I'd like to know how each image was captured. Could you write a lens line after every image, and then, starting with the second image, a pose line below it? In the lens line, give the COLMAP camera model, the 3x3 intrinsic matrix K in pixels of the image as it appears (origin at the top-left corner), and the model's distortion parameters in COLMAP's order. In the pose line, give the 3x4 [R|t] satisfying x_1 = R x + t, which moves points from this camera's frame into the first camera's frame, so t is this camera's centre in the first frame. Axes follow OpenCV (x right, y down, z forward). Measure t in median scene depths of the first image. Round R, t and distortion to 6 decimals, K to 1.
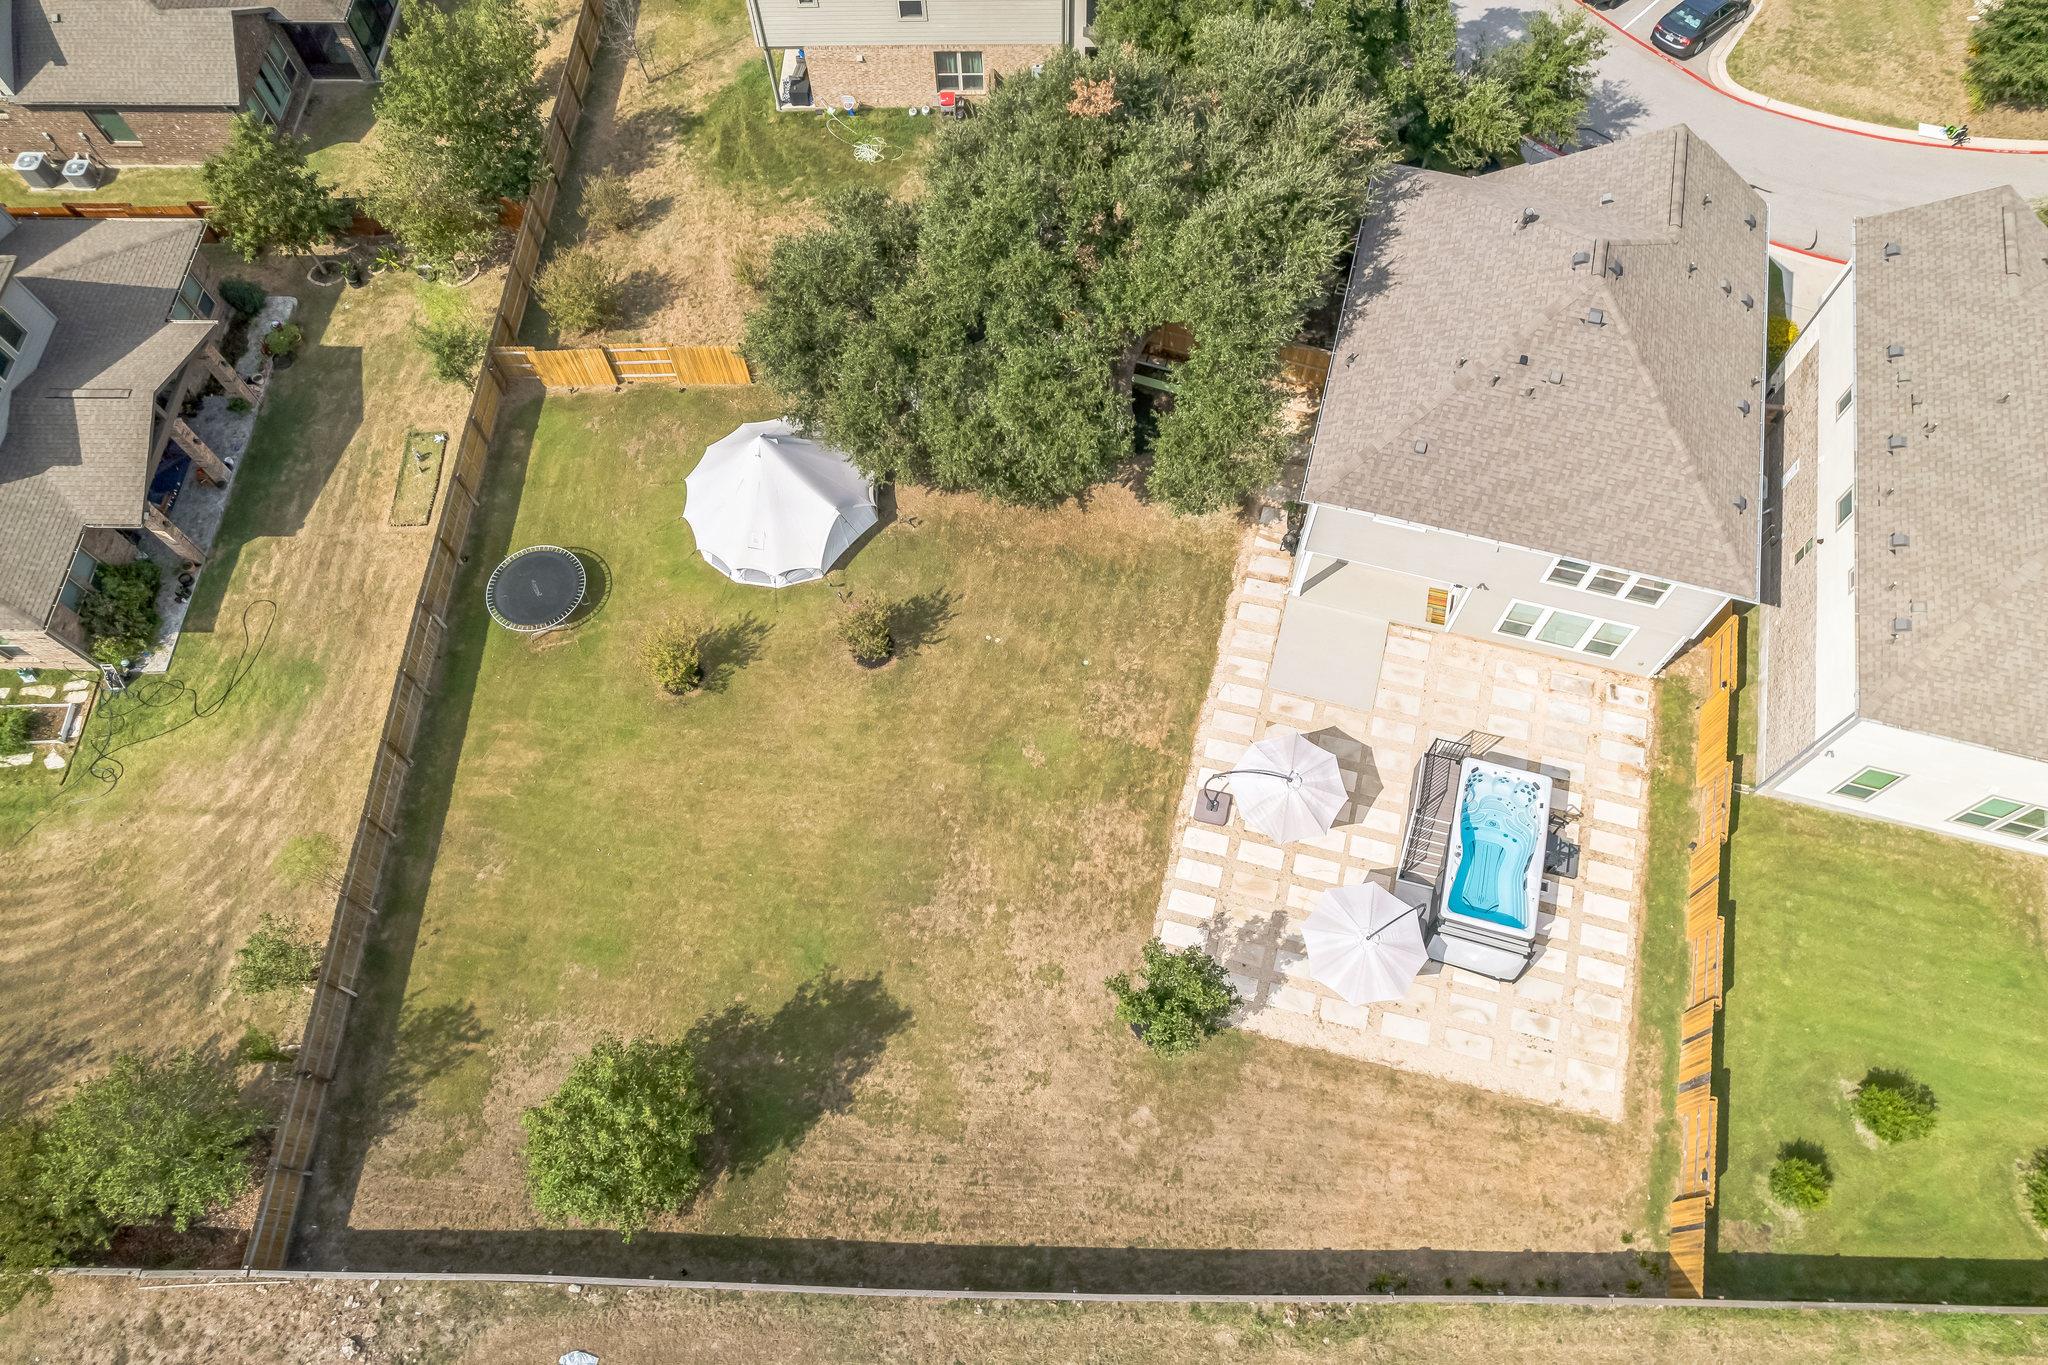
lens RADIAL K [[1334.6, 0, 1026.7], [0, 1334.6, 650.7], [0, 0, 1]] dist [-0.065314, 0.041039]
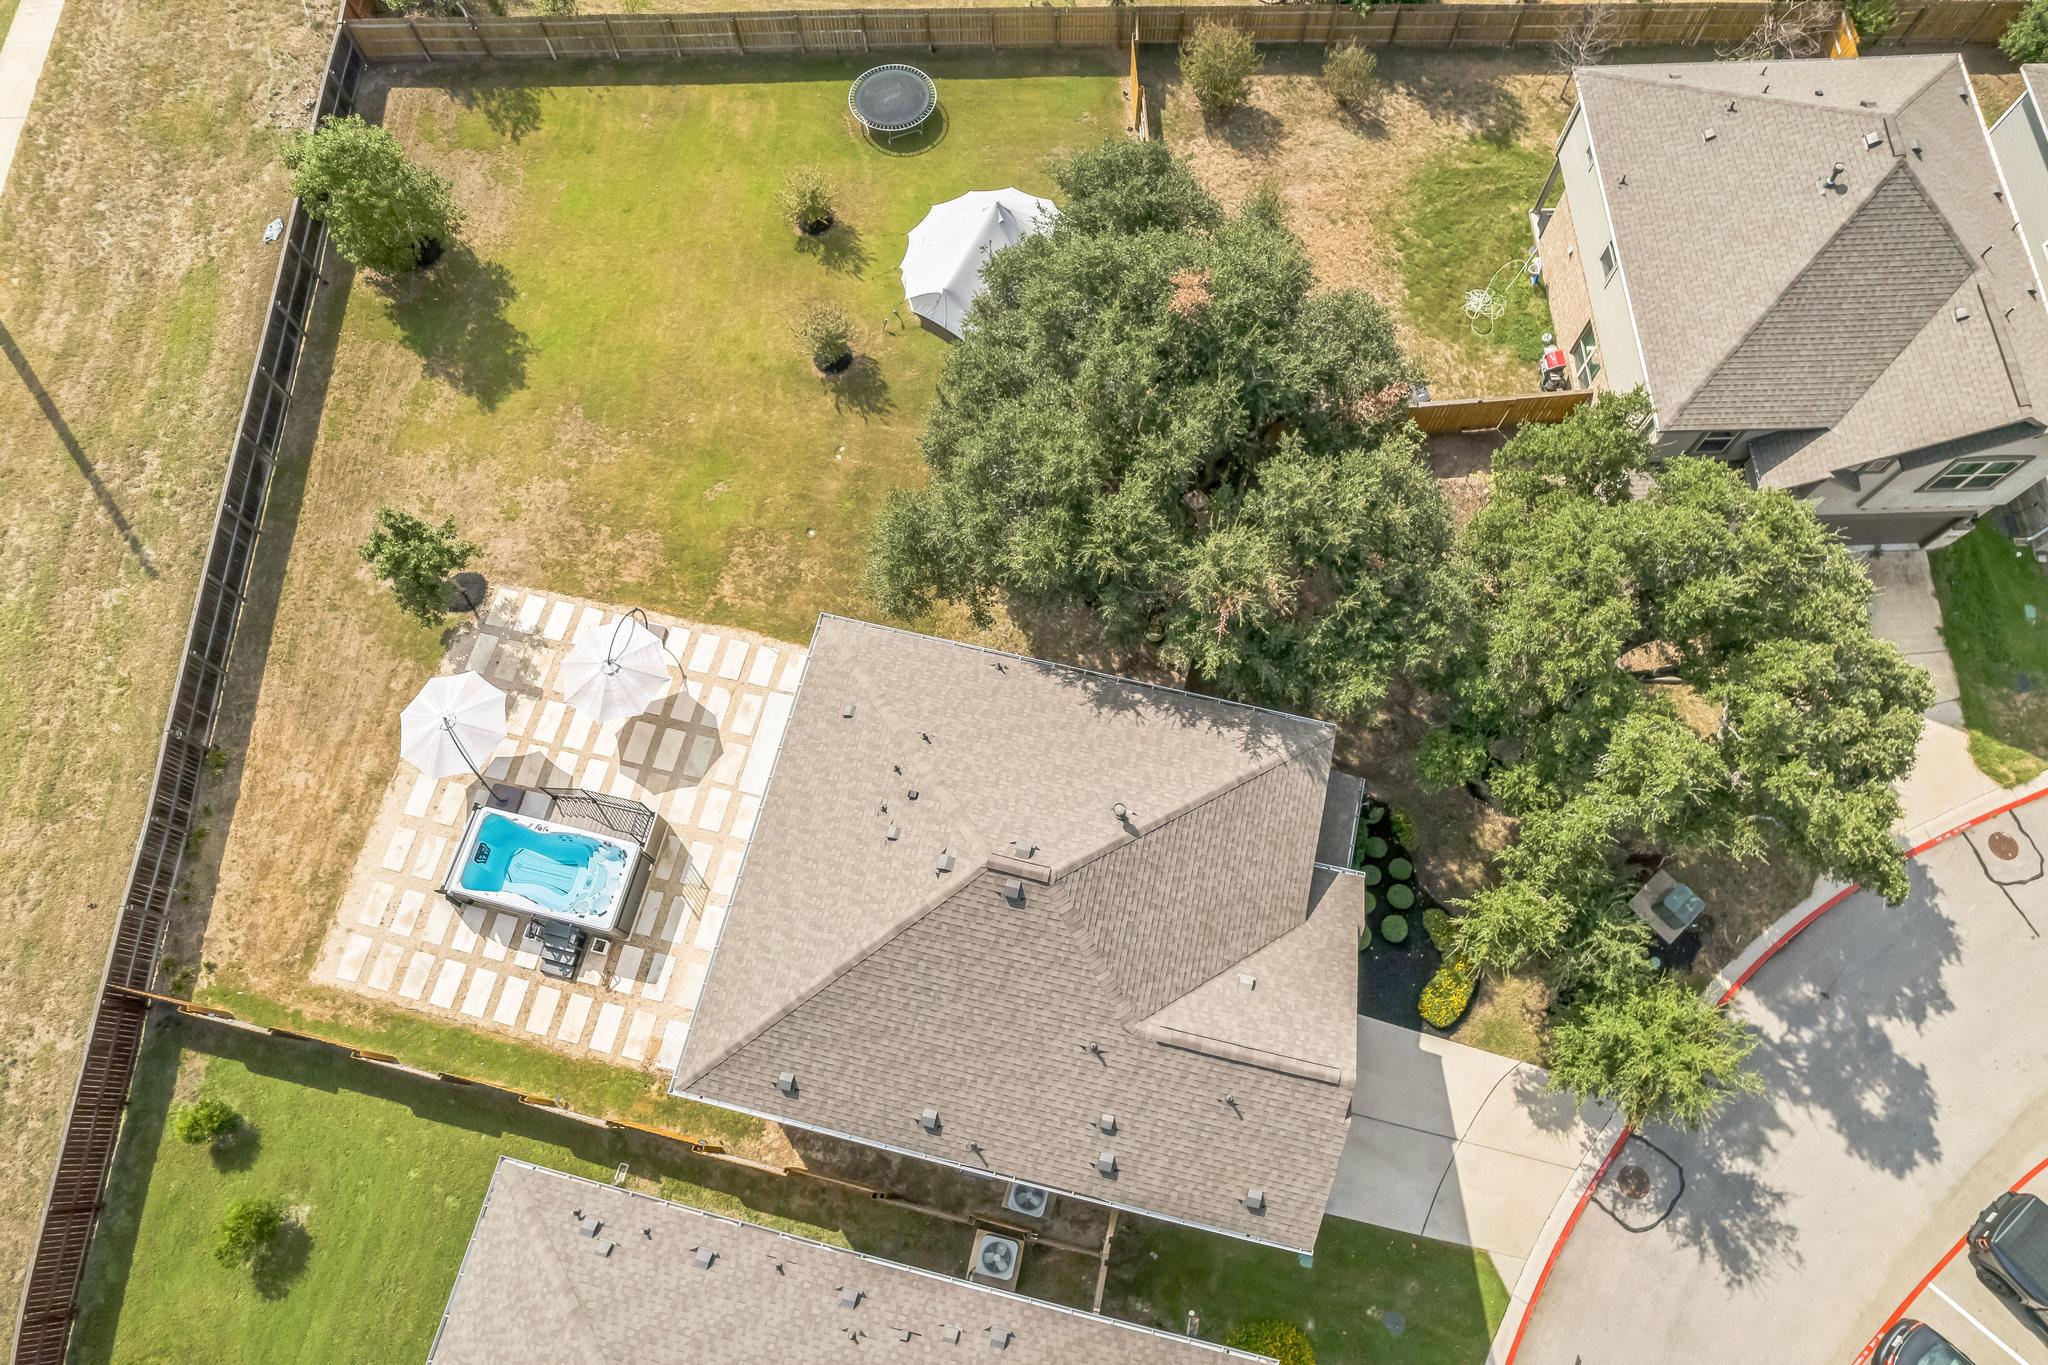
lens RADIAL K [[1304.1, 0, 1034.5], [0, 1304.1, 683.4], [0, 0, 1]] dist [-0.091850, 0.091824]
pose [[0.040617, 0.942955, -0.330434, 0.546728], [-0.882405, 0.188993, 0.430864, -0.614125], [0.468735, 0.274076, 0.839744, 0.302675]]
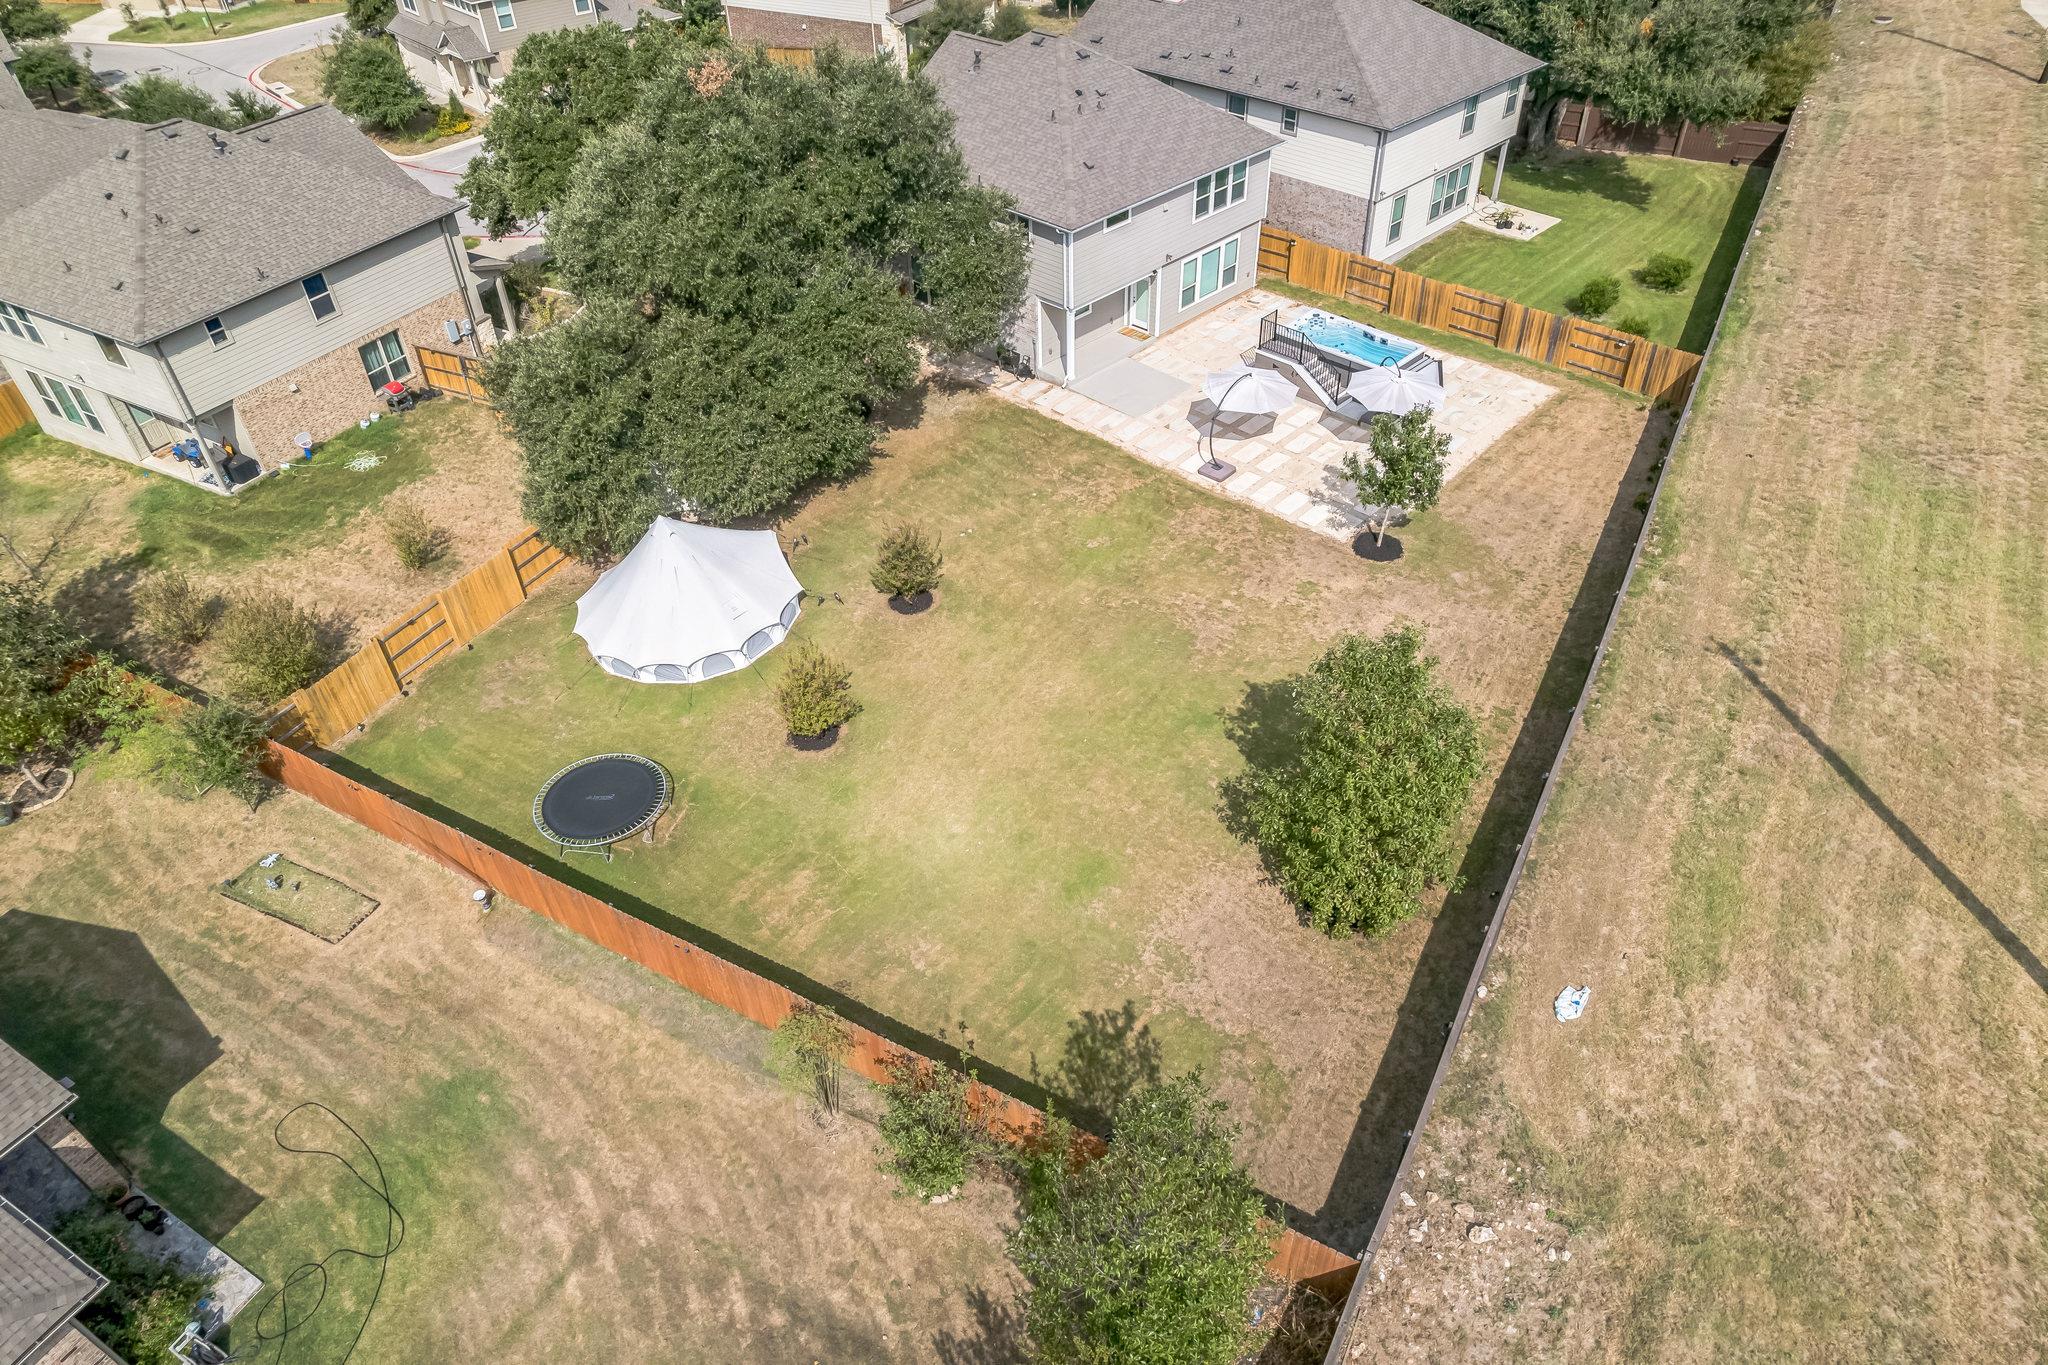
lens RADIAL K [[1311.4, 0, 1024.0], [0, 1311.4, 682.5], [0, 0, 1]] dist [-0.082627, 0.099448]
pose [[0.483235, -0.563119, 0.670360, -0.820310], [0.784876, 0.617887, -0.046745, 0.158610], [-0.387883, 0.548738, 0.740563, 0.354283]]
